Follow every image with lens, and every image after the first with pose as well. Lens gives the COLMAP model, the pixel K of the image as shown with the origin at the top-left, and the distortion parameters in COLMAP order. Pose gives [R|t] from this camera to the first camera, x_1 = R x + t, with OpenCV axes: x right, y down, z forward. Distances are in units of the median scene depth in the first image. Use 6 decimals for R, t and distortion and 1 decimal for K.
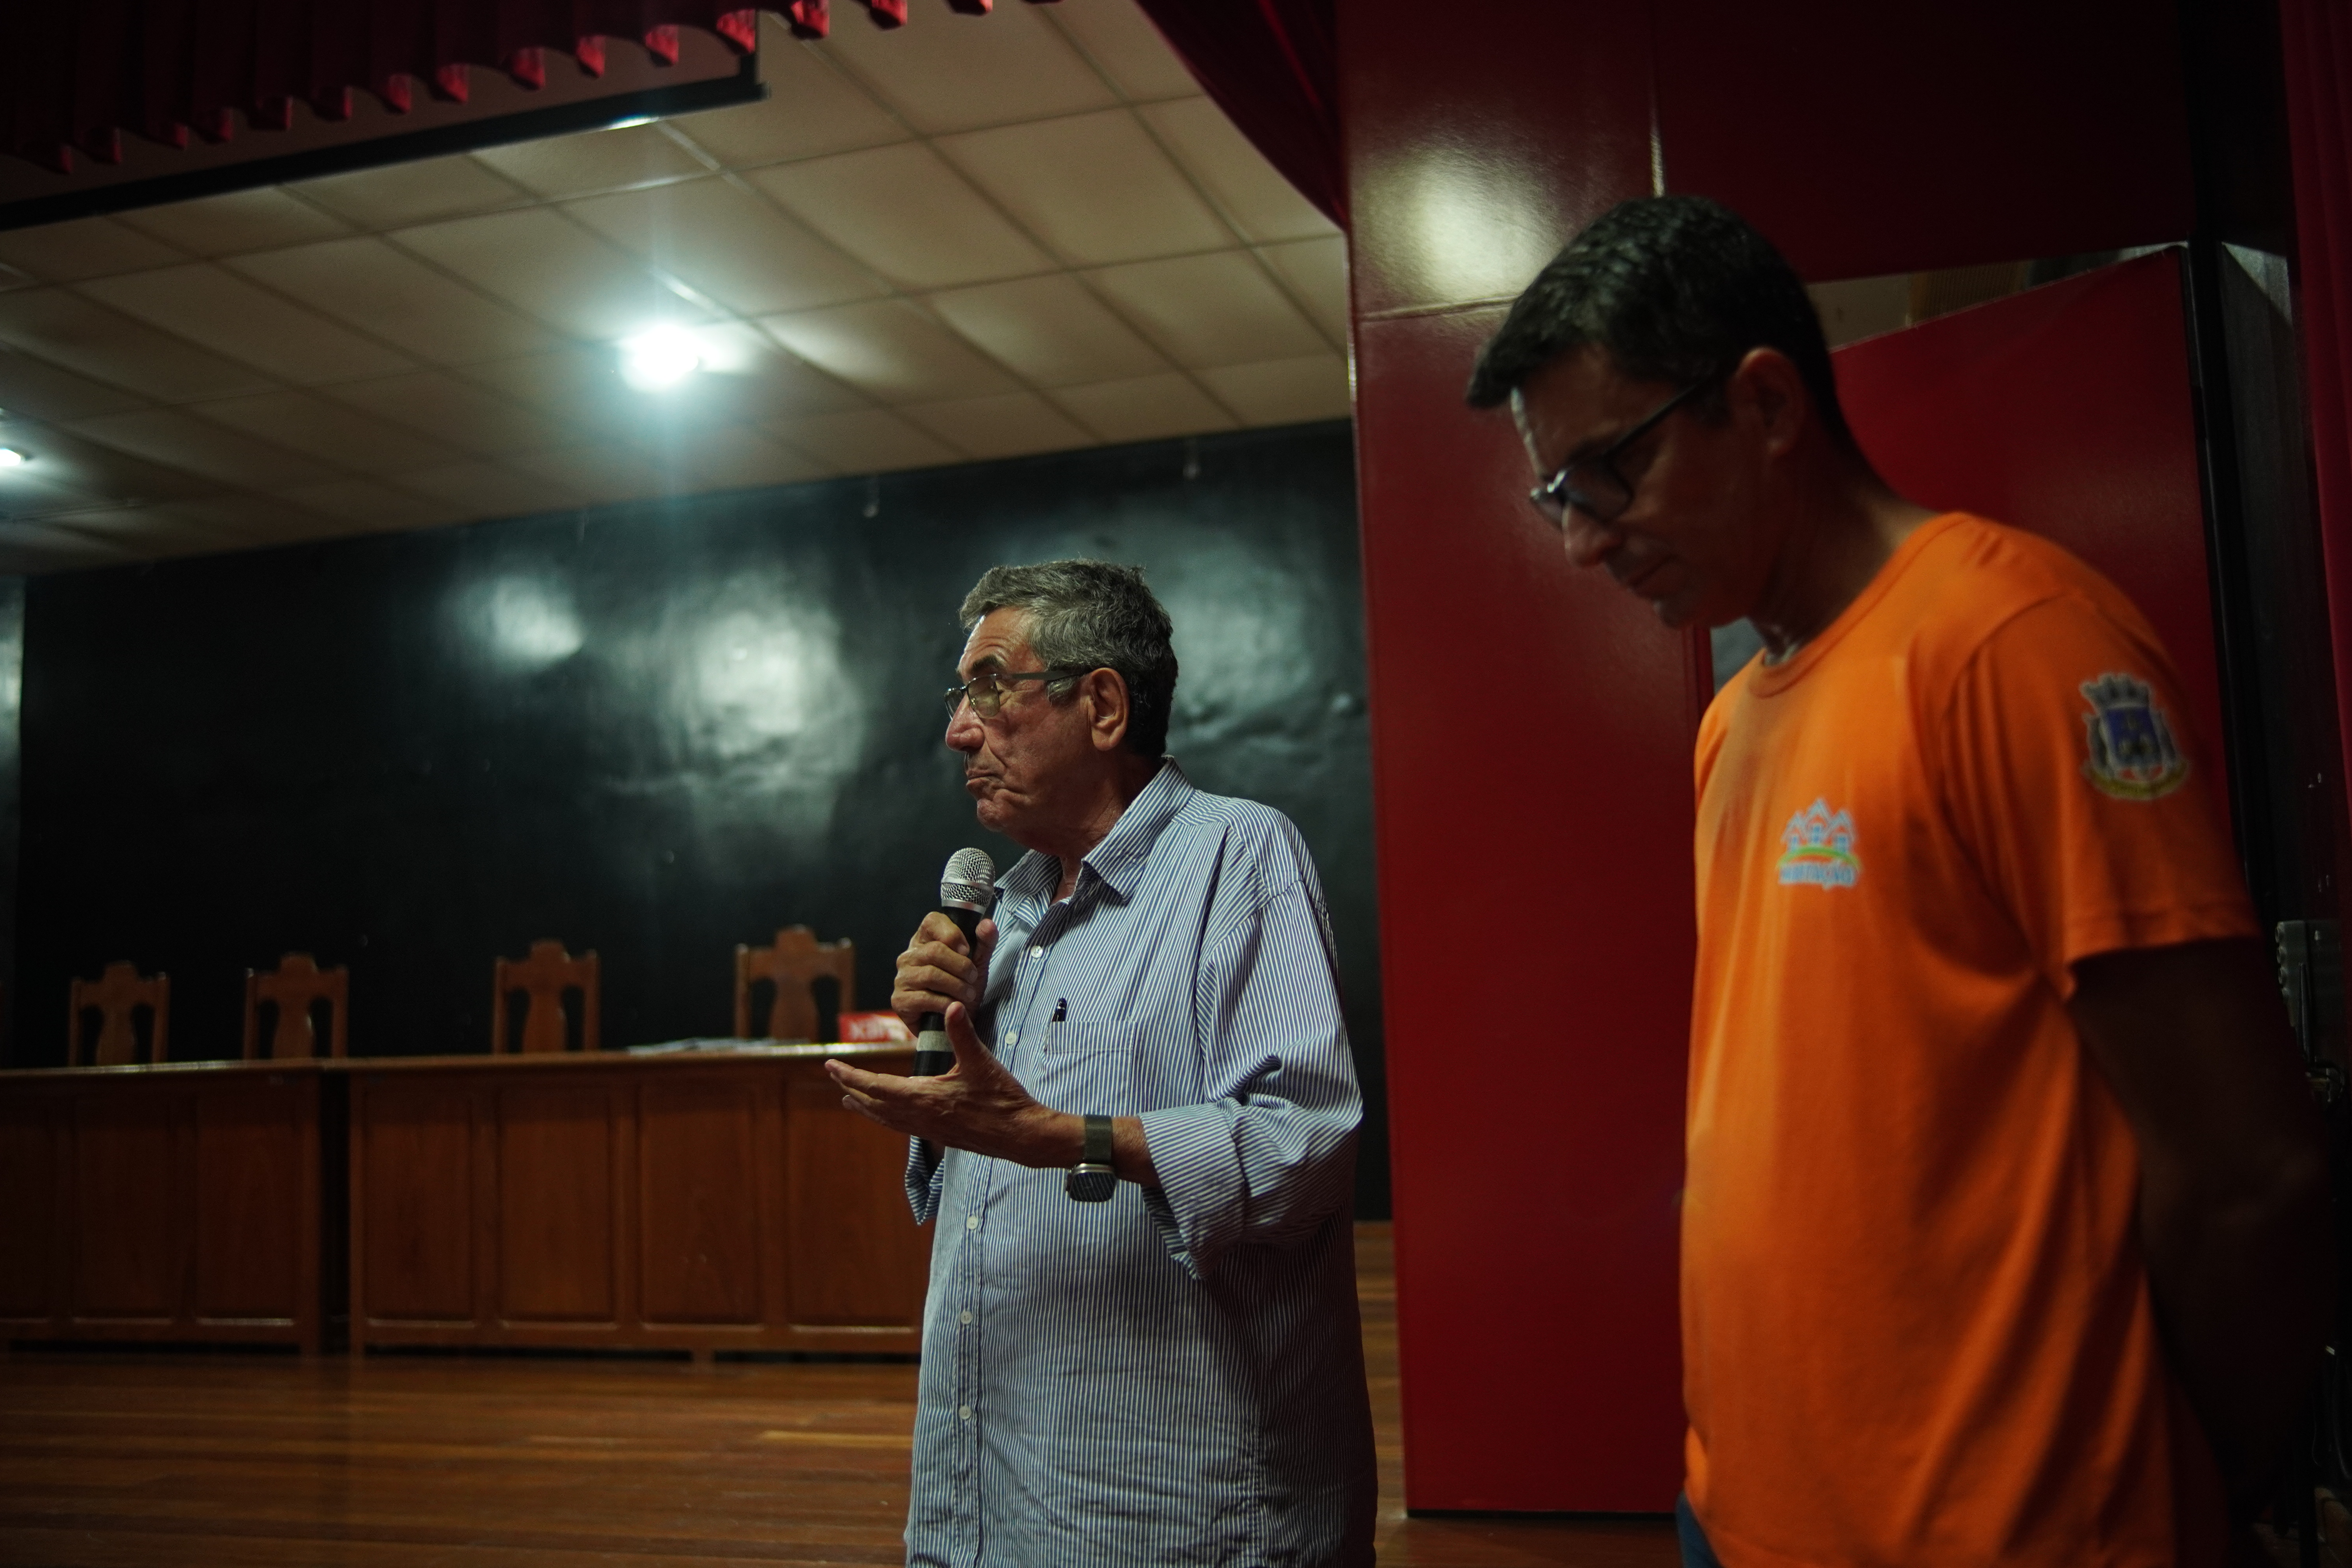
lens RADIAL K [[2355.8, 0, 1176.0], [0, 2355.8, 789.3], [0, 0, 1]] dist [-0.070395, 0.000000]
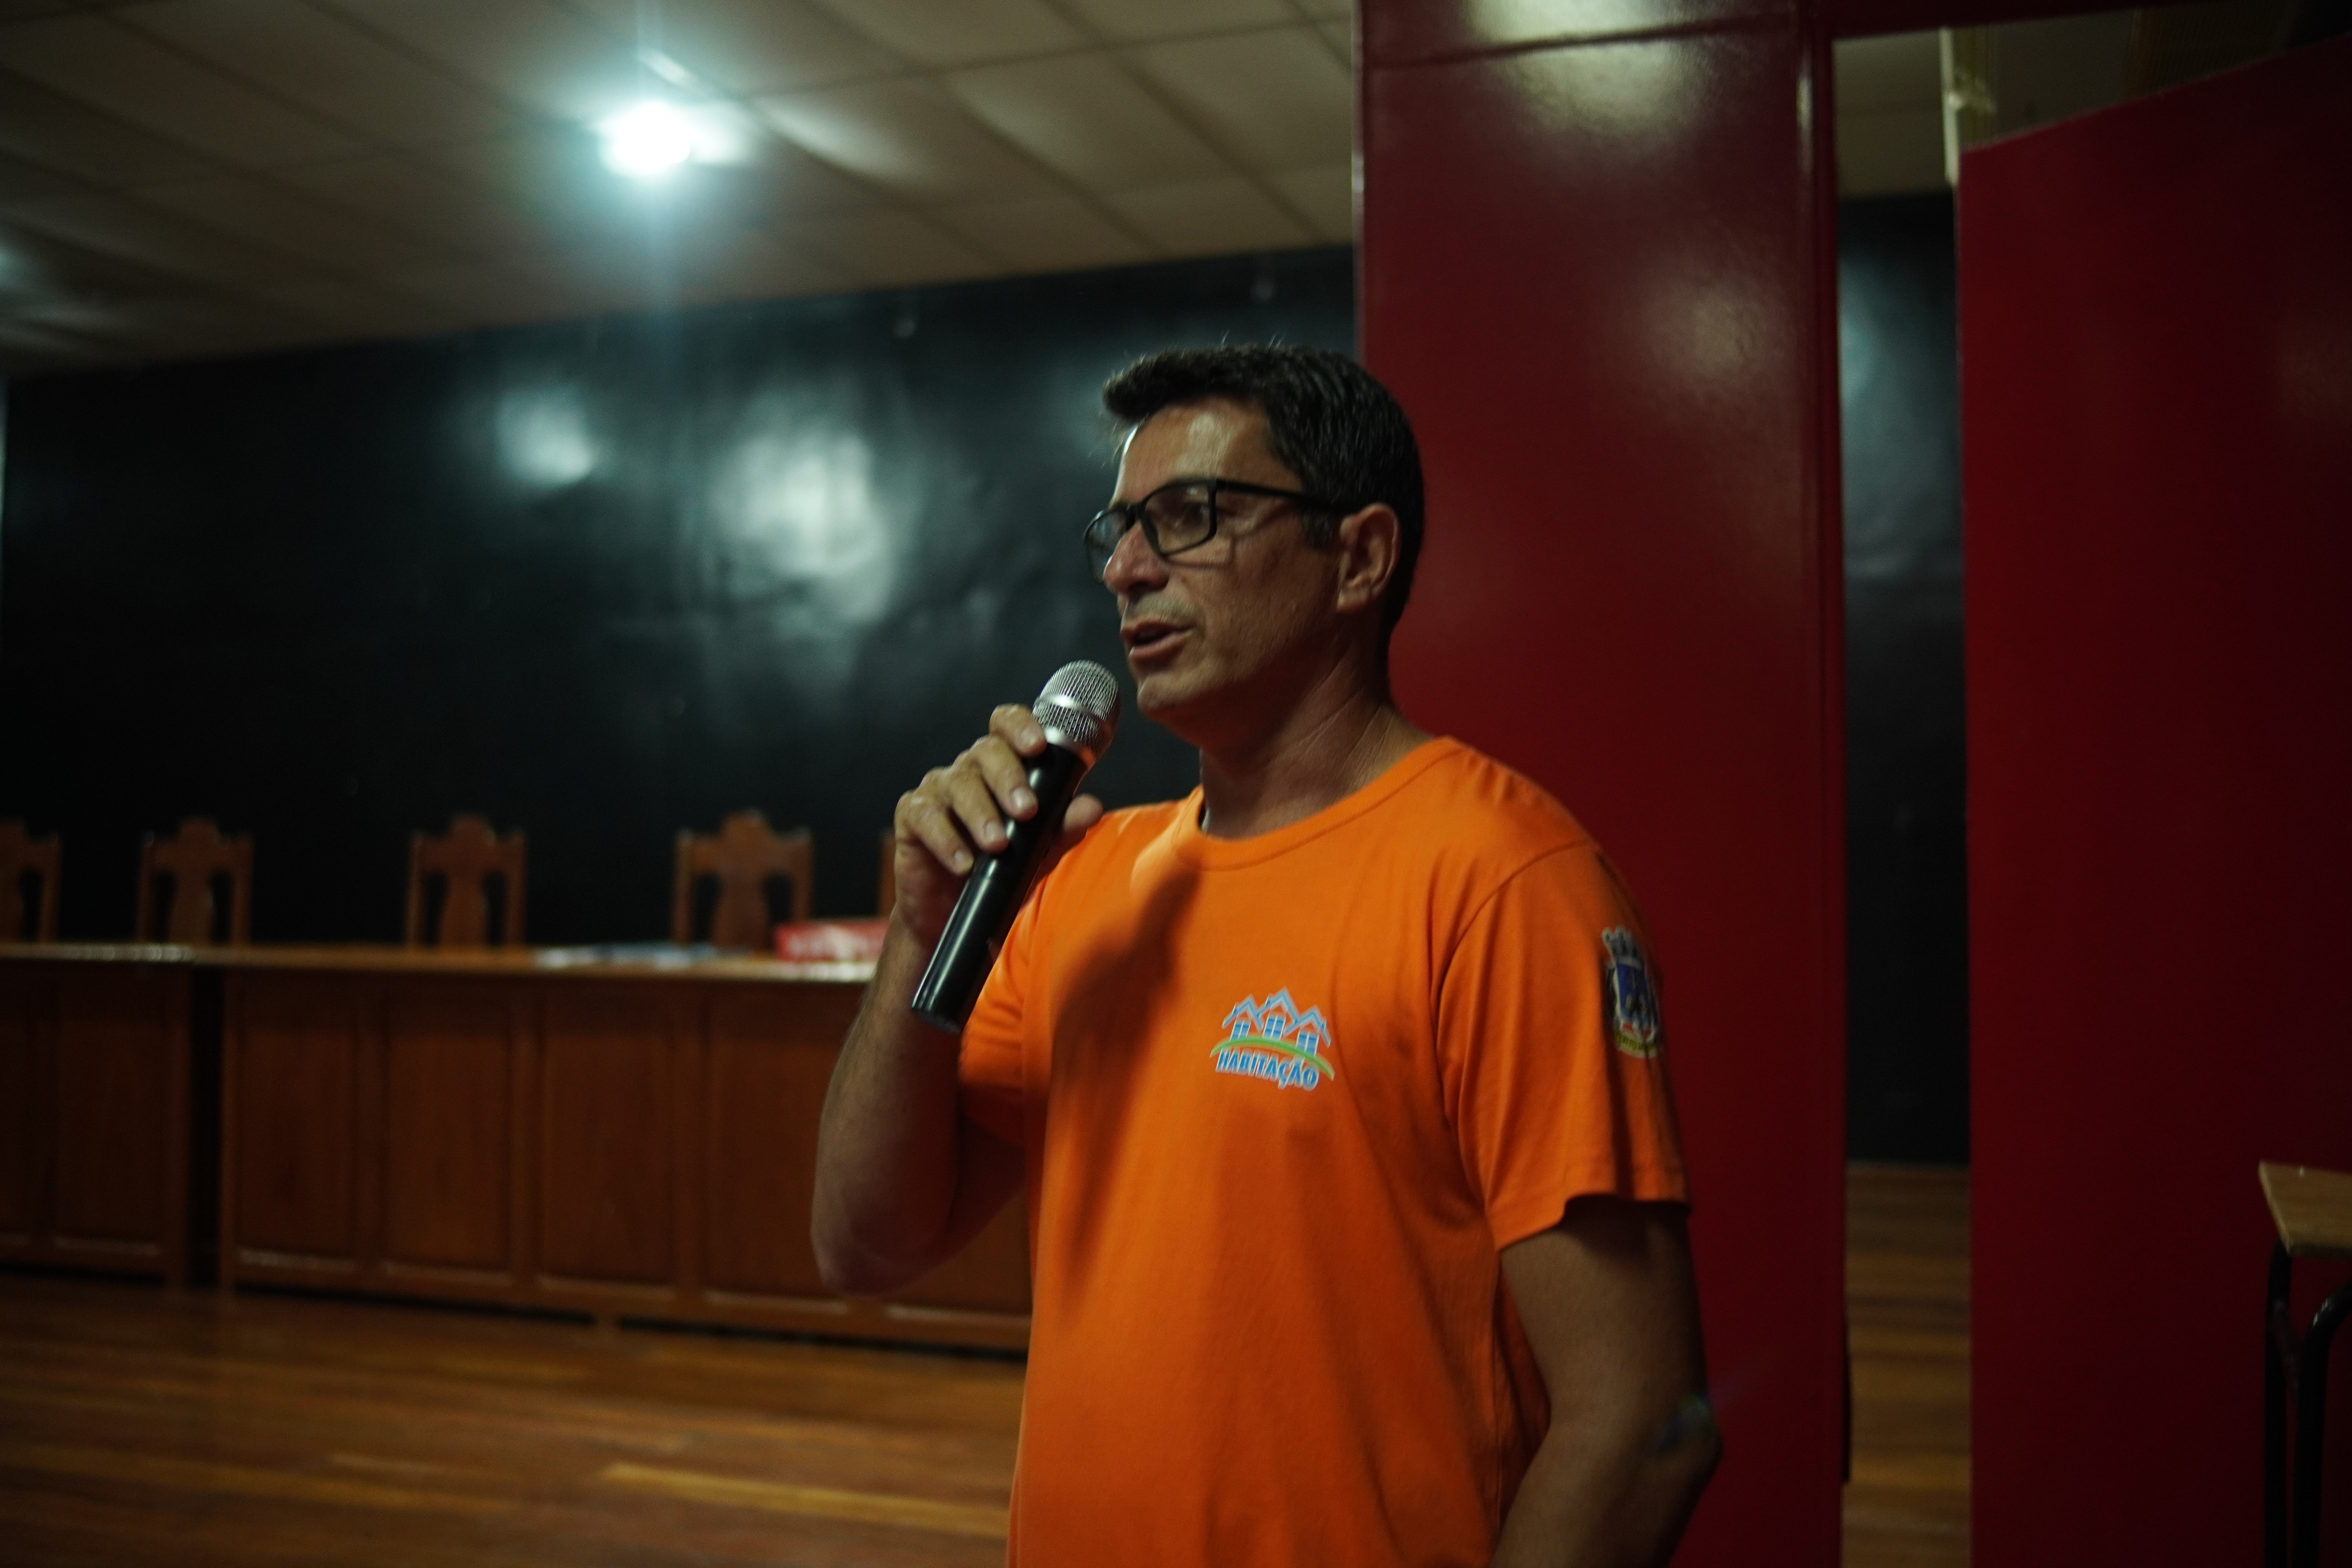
lens RADIAL K [[2355.8, 0, 1175.0], [0, 2355.8, 783.8], [0, 0, 1]] dist [-0.070395, 0.000000]
pose [[0.997732, 0.037868, -0.055654, 0.038641], [-0.033854, 0.996875, 0.071367, -0.017976], [0.058182, -0.069321, 0.995896, 0.148943]]
